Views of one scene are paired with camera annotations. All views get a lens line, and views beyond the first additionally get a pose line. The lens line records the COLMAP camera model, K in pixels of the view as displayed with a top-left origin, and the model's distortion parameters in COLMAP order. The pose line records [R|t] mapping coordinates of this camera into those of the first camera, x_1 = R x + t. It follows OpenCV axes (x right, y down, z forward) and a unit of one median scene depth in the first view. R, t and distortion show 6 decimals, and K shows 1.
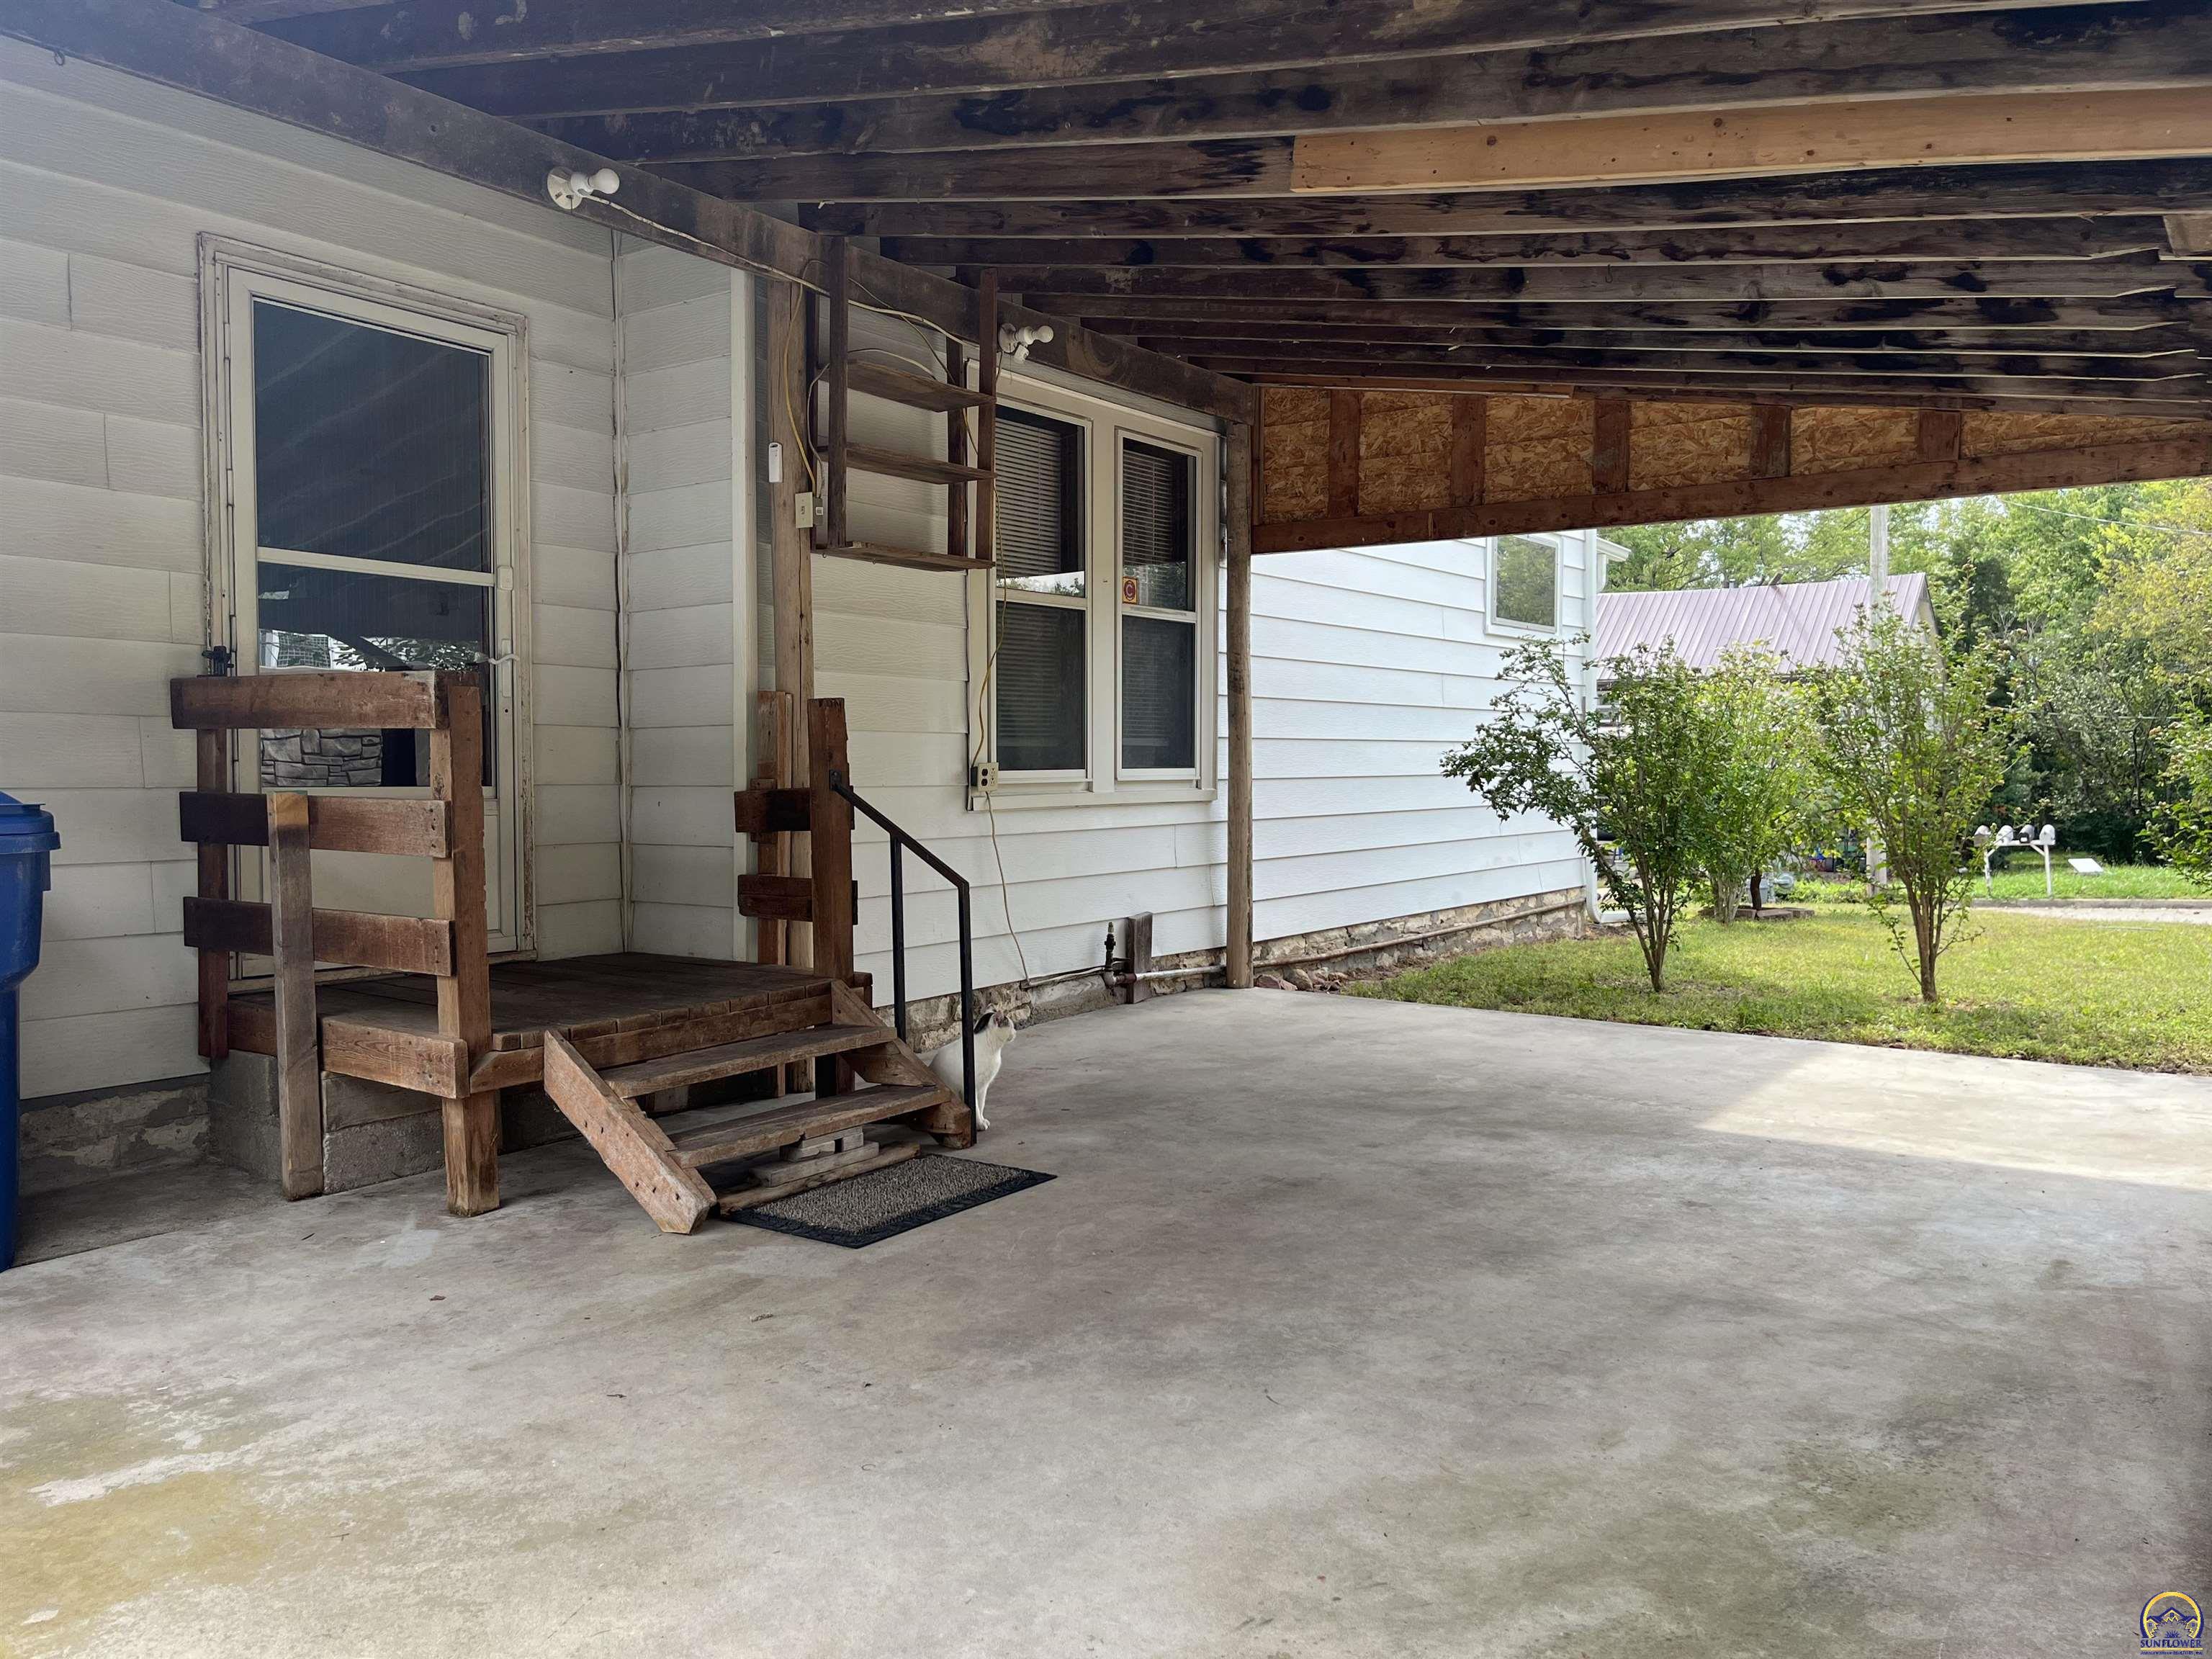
lens RADIAL K [[1668.2, 0, 1106.0], [0, 1668.2, 829.5], [0, 0, 1]] dist [0.093760, -0.131618]
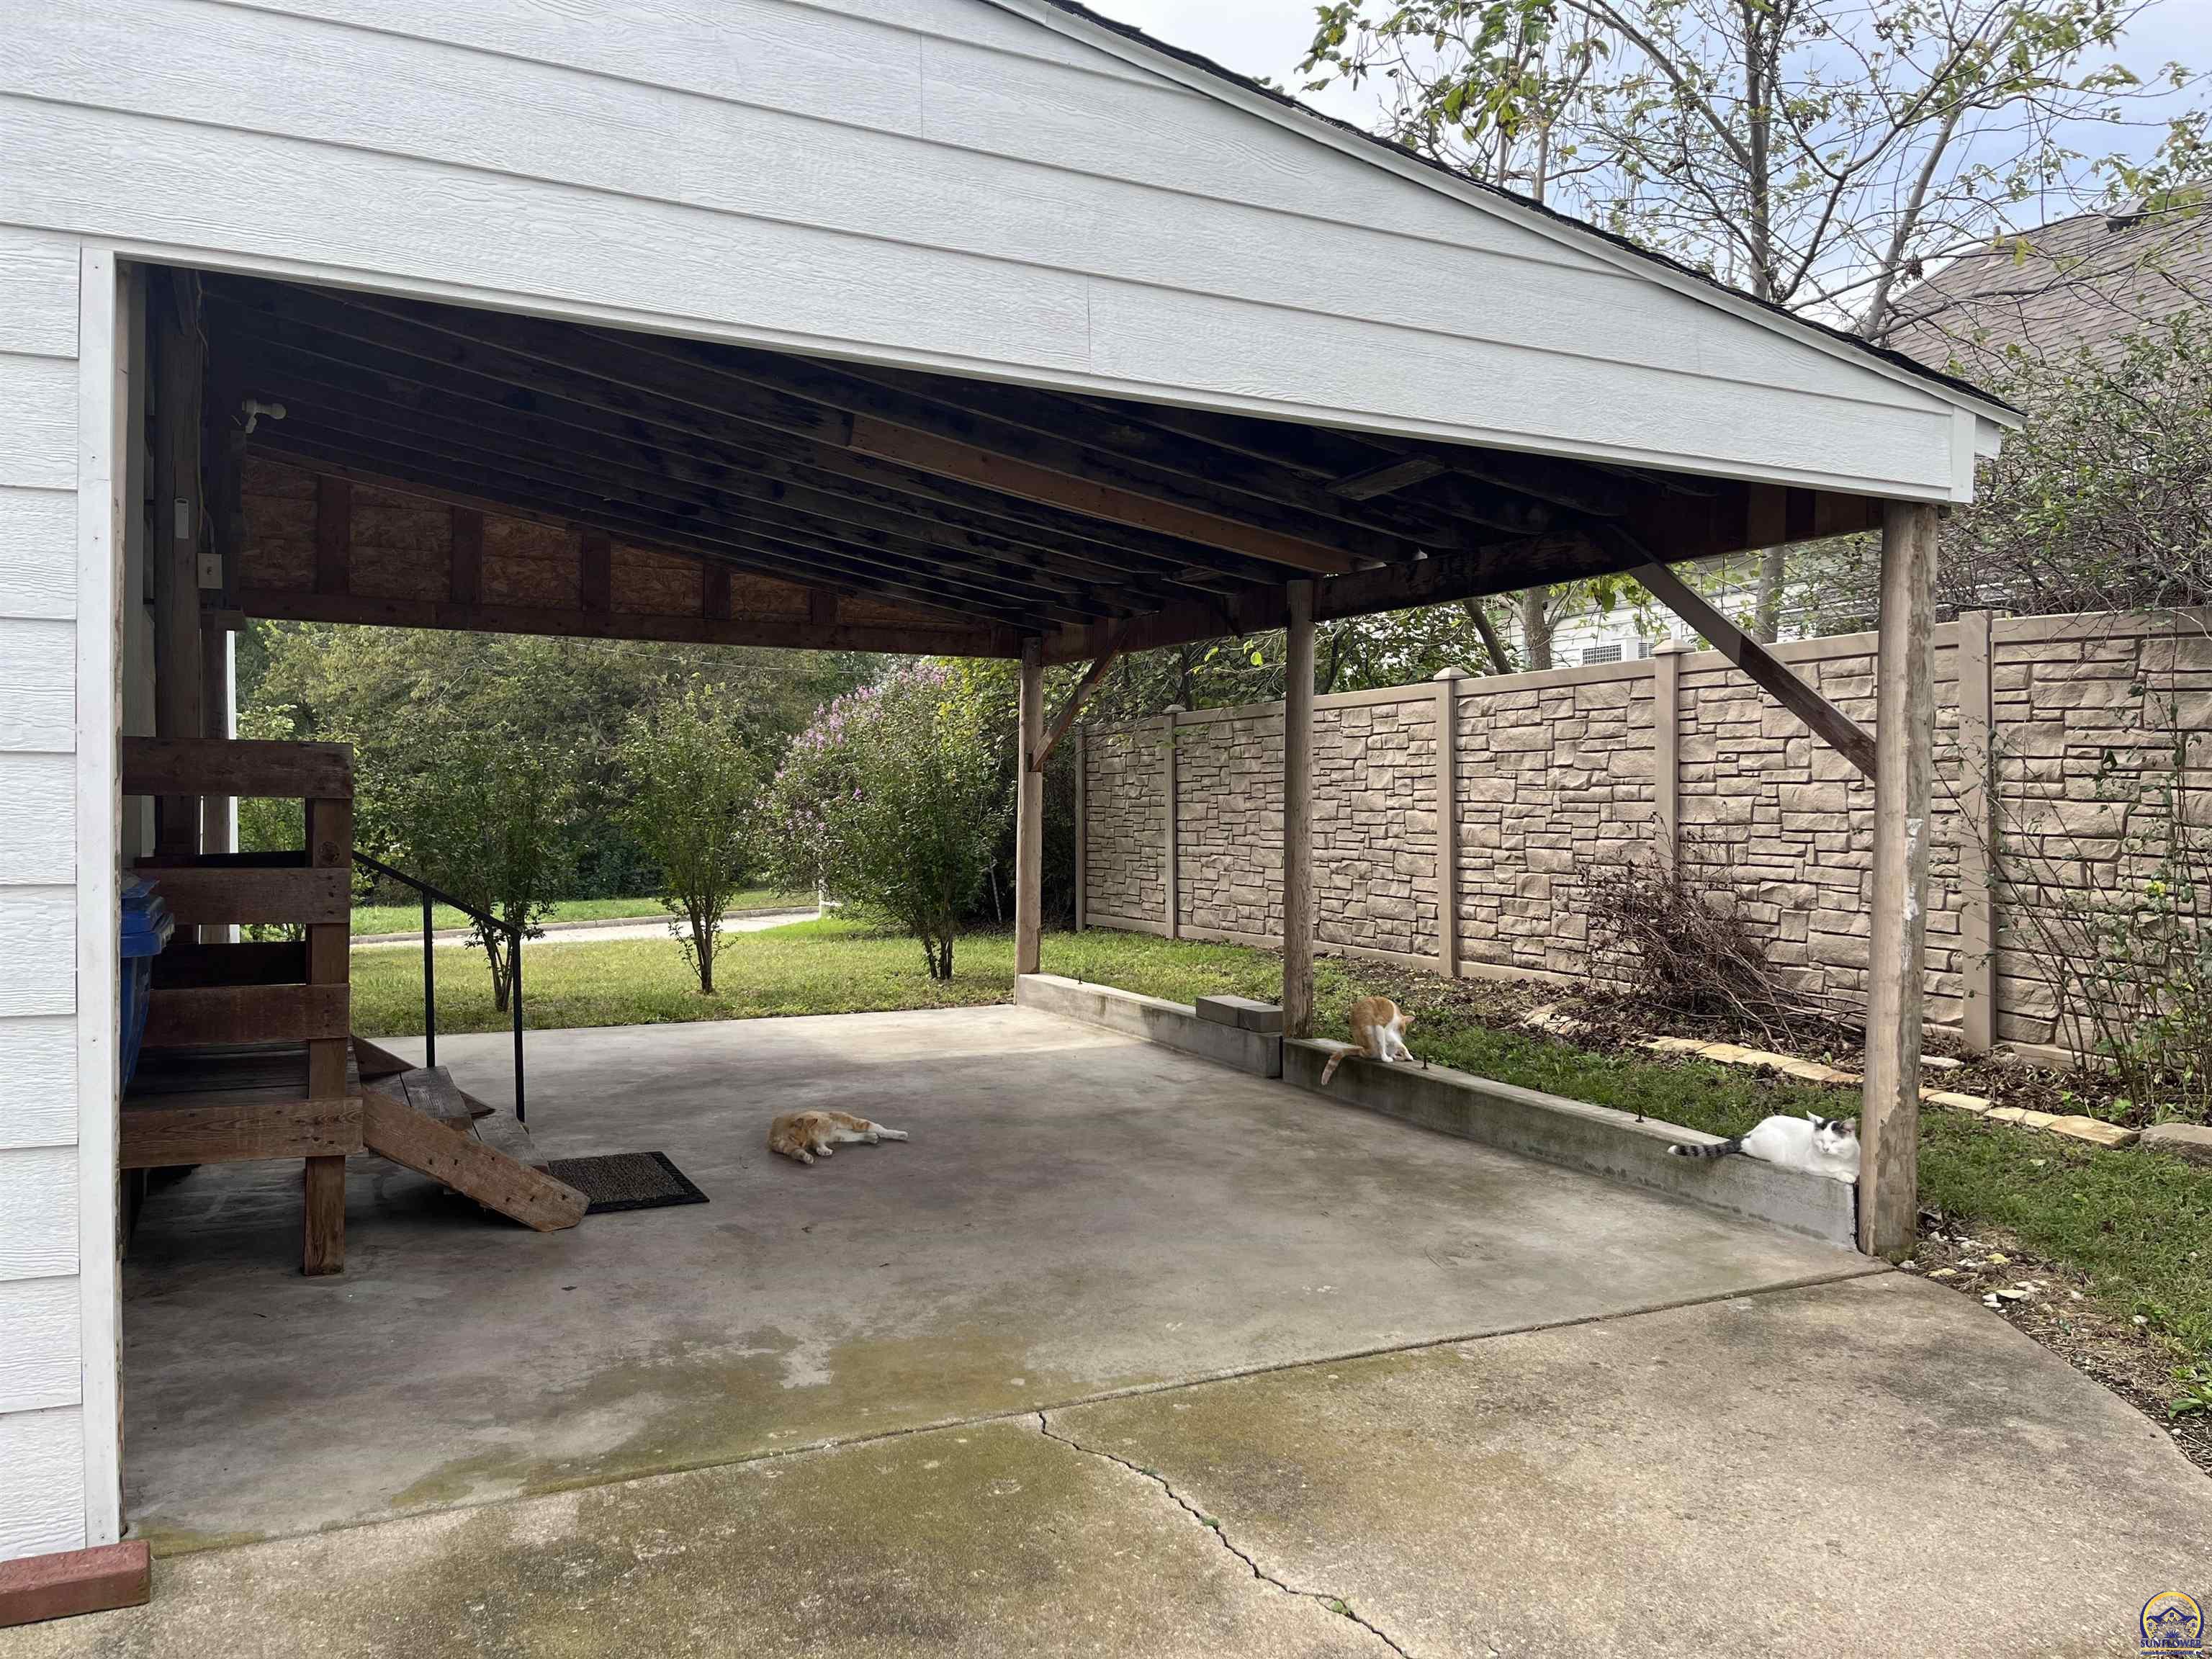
lens RADIAL K [[1702.7, 0, 1106.0], [0, 1702.7, 829.5], [0, 0, 1]] dist [0.020836, 0.004818]
pose [[0.478316, -0.005844, 0.878168, -1.429312], [0.033565, 0.999369, -0.011631, -0.015842], [-0.877546, 0.035039, 0.478210, 0.112207]]
